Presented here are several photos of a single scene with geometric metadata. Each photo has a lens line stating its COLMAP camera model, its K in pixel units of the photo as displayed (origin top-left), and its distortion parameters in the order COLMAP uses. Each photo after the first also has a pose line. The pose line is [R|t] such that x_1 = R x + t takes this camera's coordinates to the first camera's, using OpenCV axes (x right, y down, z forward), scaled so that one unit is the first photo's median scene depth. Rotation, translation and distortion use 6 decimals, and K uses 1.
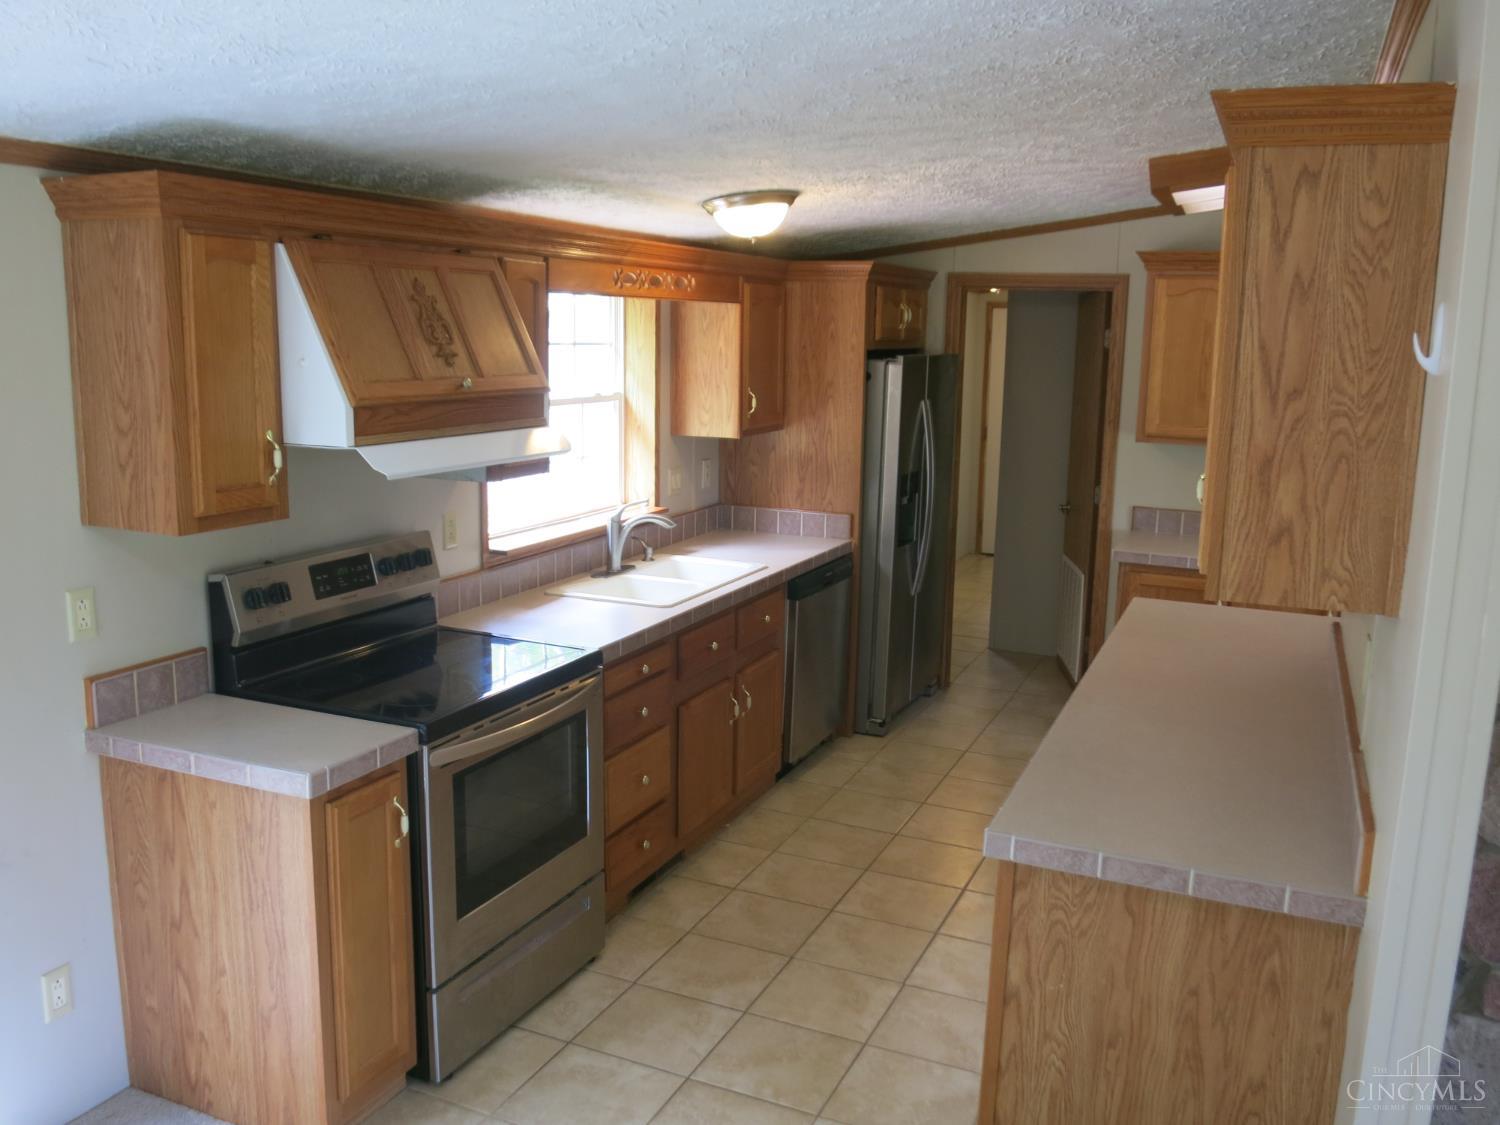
lens RADIAL K [[1221.7, 0, 750.0], [0, 1221.7, 562.5], [0, 0, 1]] dist [-0.128590, 0.197474]
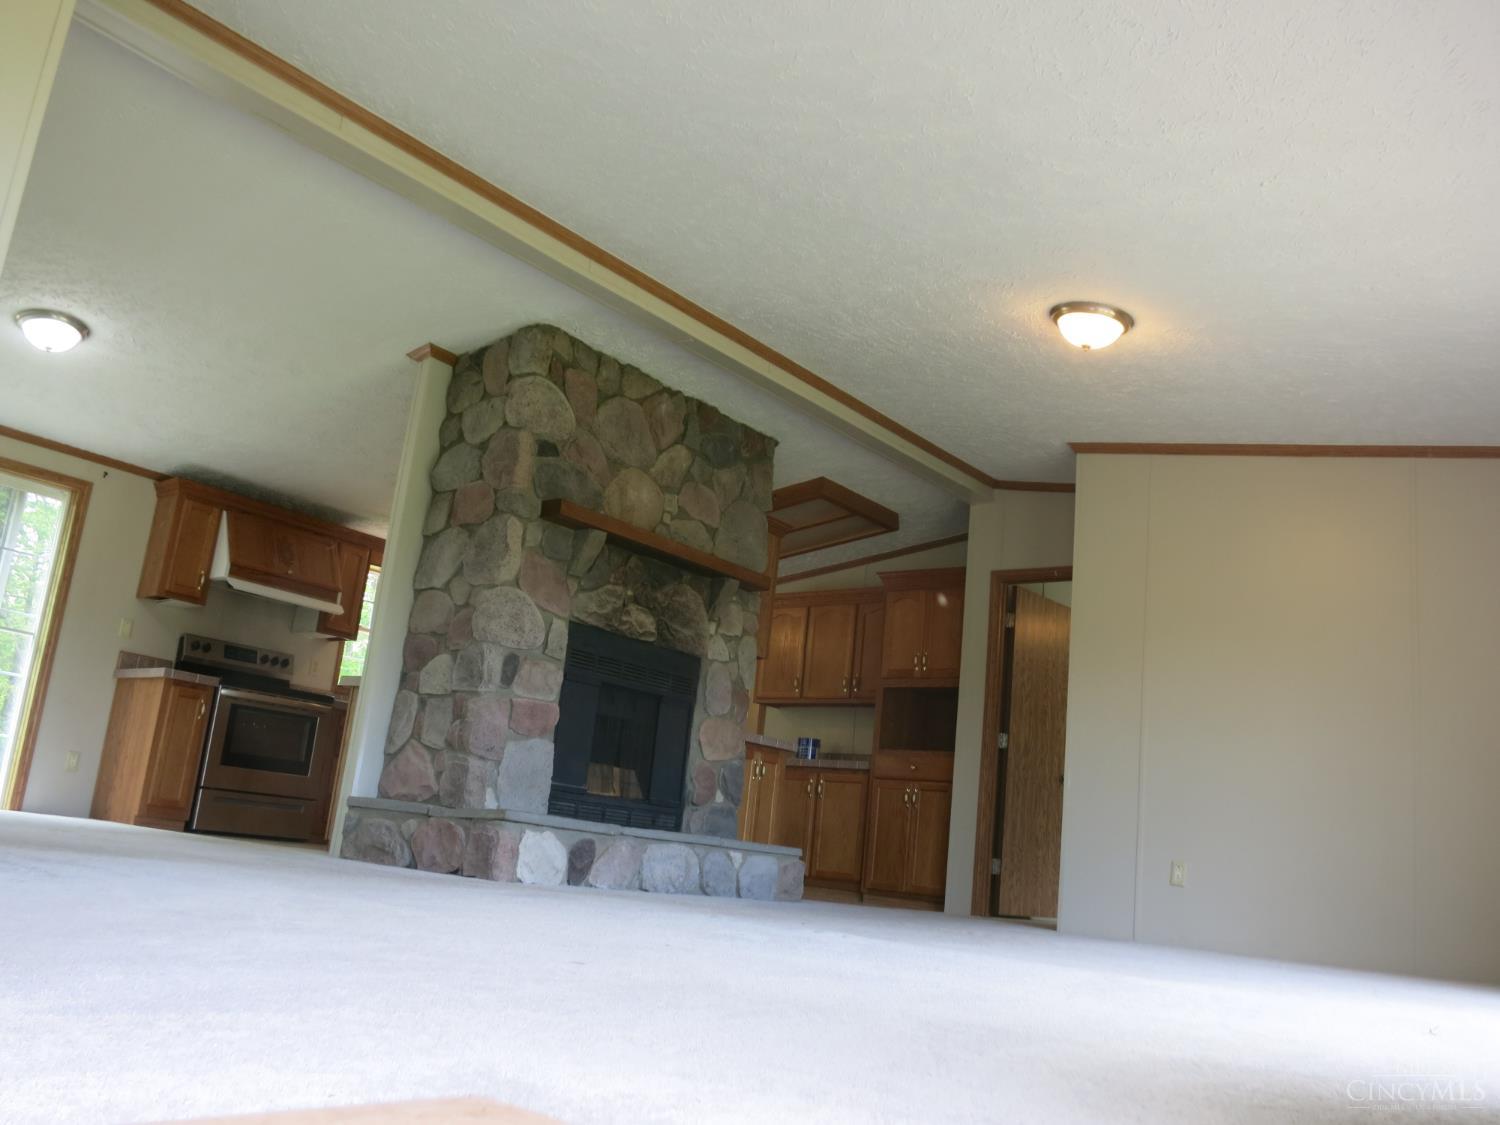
lens RADIAL K [[1221.7, 0, 750.0], [0, 1221.7, 562.5], [0, 0, 1]] dist [-0.128590, 0.197474]
pose [[0.960029, 0.022059, -0.279031, 0.866322], [-0.134713, 0.910252, -0.391527, 0.429351], [0.245352, 0.413466, 0.876840, -0.623955]]
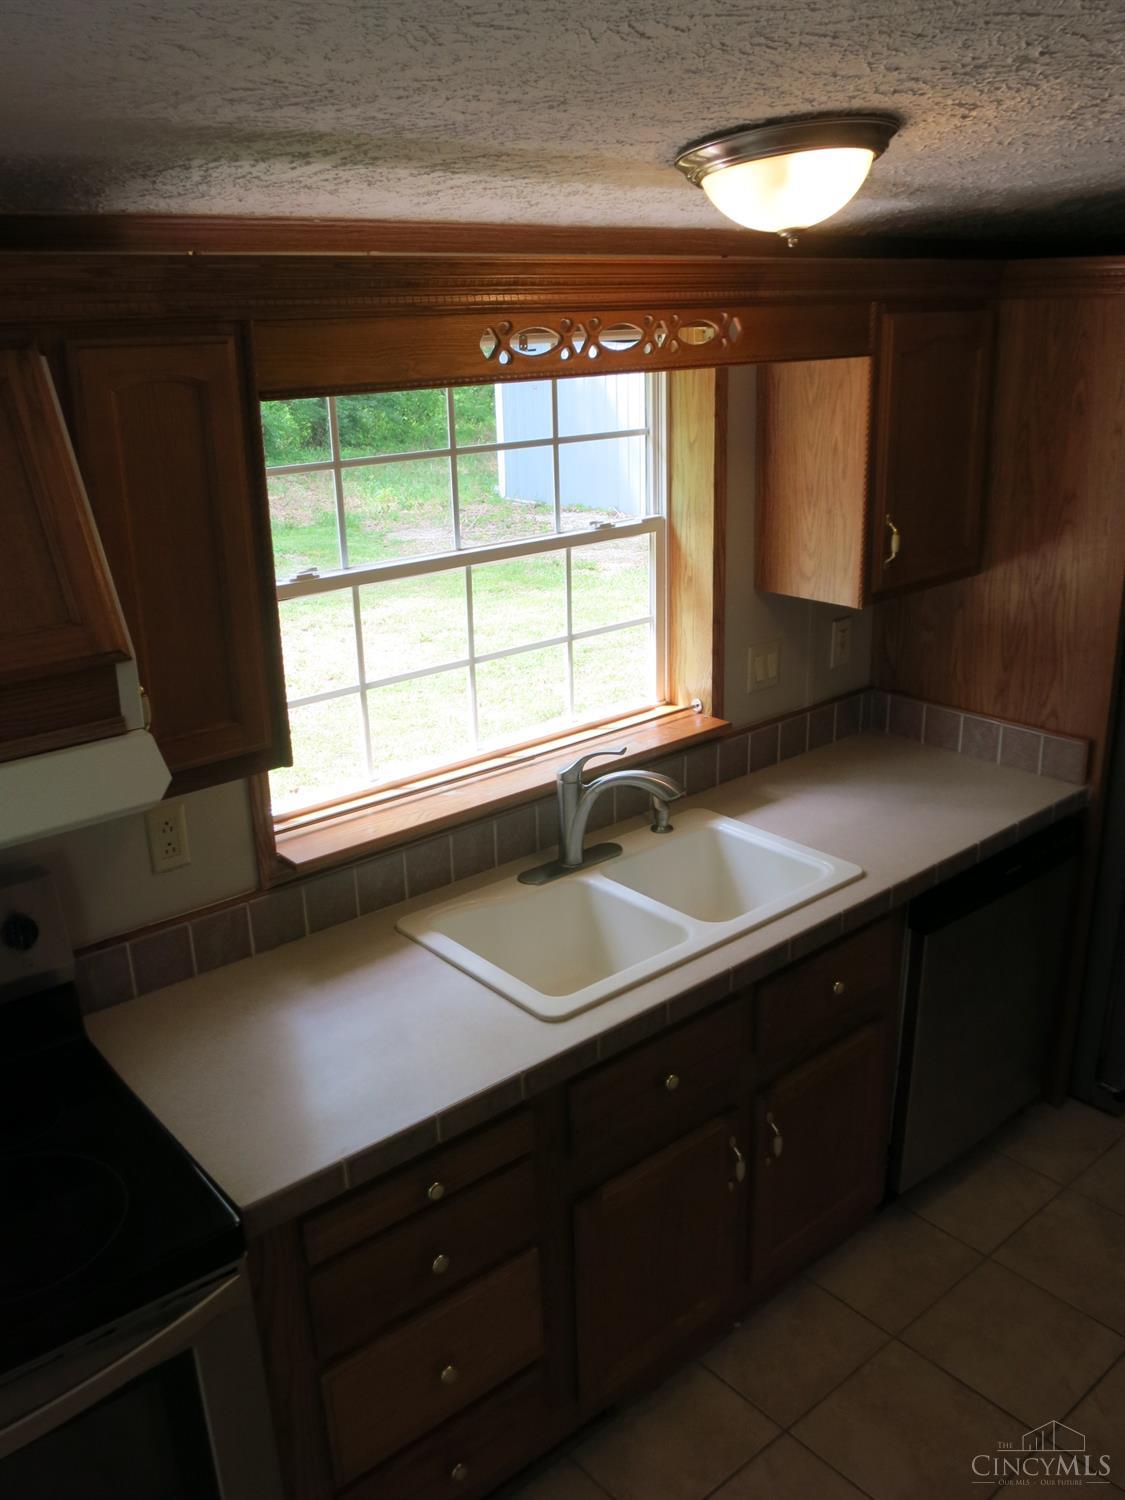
lens RADIAL K [[1221.7, 0, 562.9], [0, 1221.7, 738.9], [0, 0, 1]] dist [-0.128590, 0.197474]
pose [[0.898471, 0.099913, -0.427514, 0.109925], [-0.037541, 0.987678, 0.151930, -0.123436], [0.437426, -0.120455, 0.891150, 0.459987]]
